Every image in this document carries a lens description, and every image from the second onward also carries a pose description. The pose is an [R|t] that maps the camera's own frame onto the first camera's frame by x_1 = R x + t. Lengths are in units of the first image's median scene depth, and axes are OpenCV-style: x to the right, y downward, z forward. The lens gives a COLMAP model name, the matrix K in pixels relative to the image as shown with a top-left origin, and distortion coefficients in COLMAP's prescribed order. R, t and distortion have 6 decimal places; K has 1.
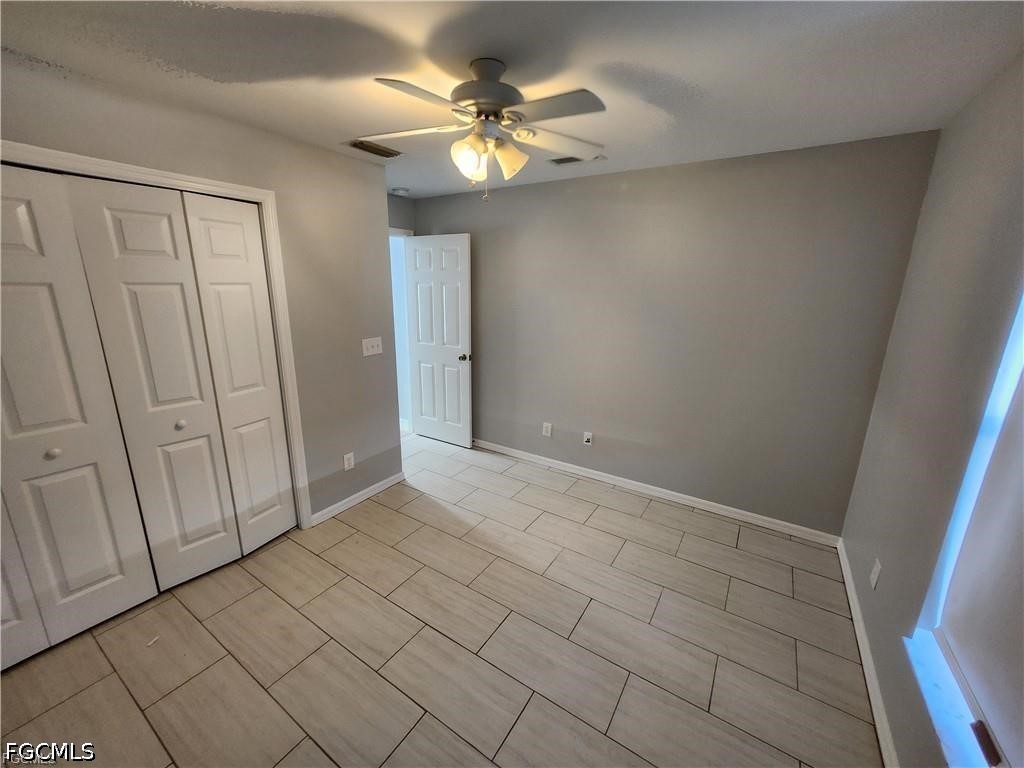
lens RADIAL K [[404.7, 0, 513.8], [0, 404.7, 384.4], [0, 0, 1]] dist [0.002909, -0.000008]
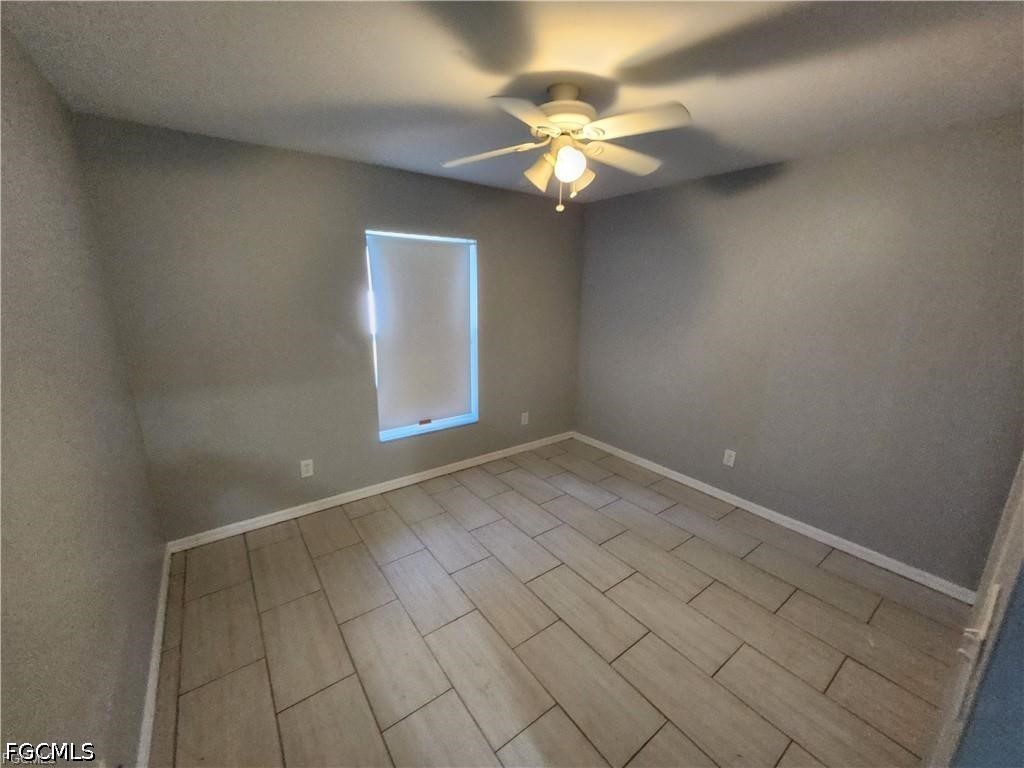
lens RADIAL K [[404.7, 0, 510.0], [0, 404.7, 384.2], [0, 0, 1]] dist [0.002909, -0.000008]
pose [[-0.936674, -0.095463, 0.336940, -0.266308], [0.070623, 0.890872, 0.448731, -0.380682], [-0.343008, 0.444110, -0.827715, 1.545399]]
